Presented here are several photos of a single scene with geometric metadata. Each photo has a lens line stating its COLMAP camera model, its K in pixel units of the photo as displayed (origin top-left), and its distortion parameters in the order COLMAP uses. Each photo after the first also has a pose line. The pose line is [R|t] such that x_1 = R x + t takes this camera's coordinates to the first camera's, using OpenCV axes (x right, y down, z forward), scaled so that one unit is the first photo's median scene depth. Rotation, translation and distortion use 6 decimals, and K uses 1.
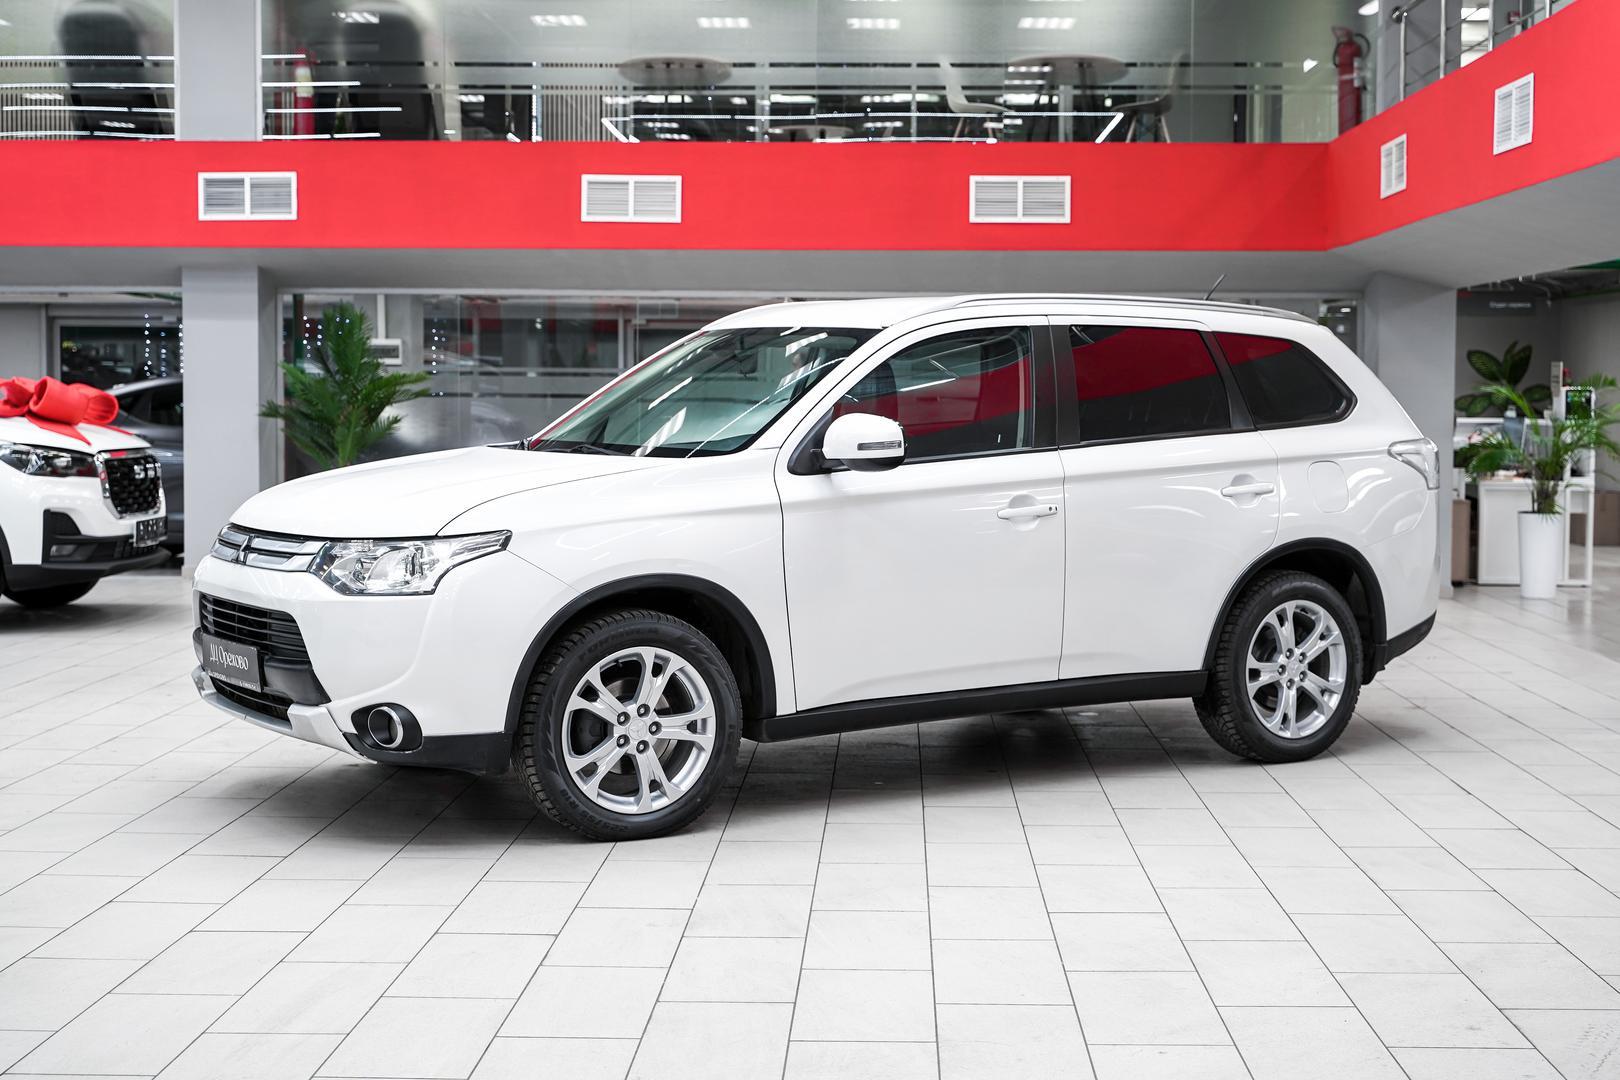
lens RADIAL K [[2336.7, 0, 810.0], [0, 2336.7, 540.0], [0, 0, 1]] dist [0.000291, -0.058423]
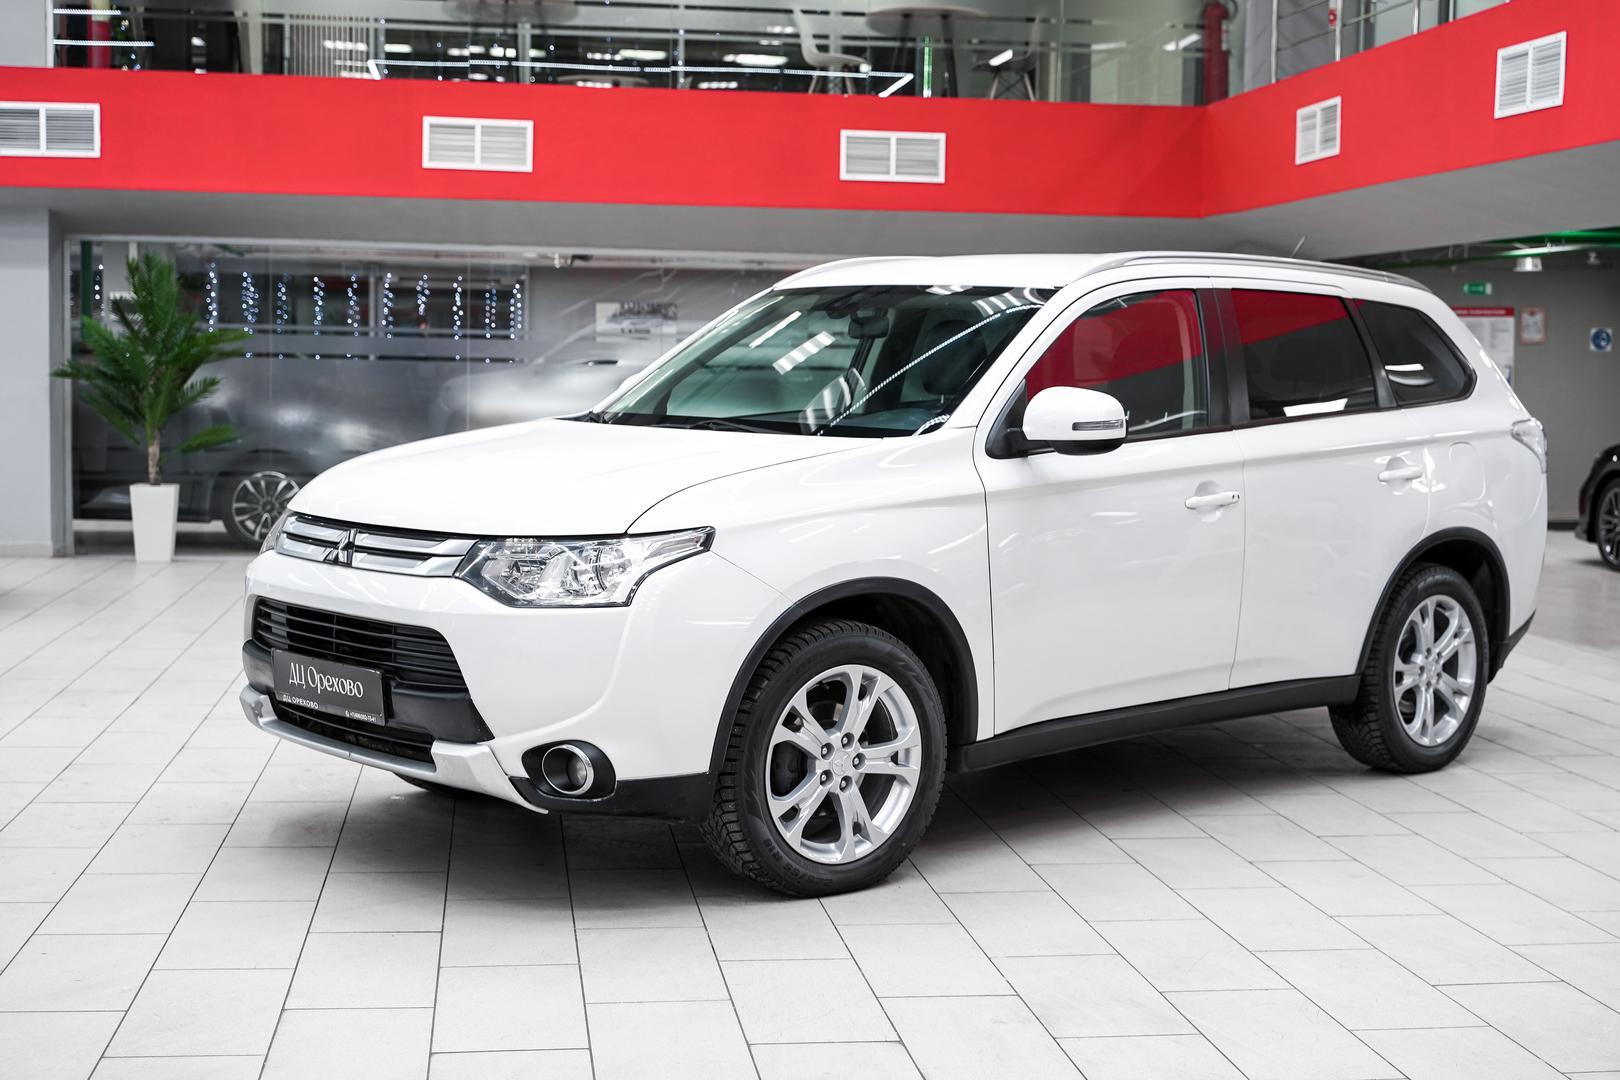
lens RADIAL K [[2288.8, 0, 810.0], [0, 2288.8, 540.0], [0, 0, 1]] dist [-0.001555, 0.012053]
pose [[0.985881, -0.001023, 0.167444, -0.211854], [-0.001800, 0.999859, 0.016709, -0.011974], [-0.167437, -0.016774, 0.985740, 0.186082]]
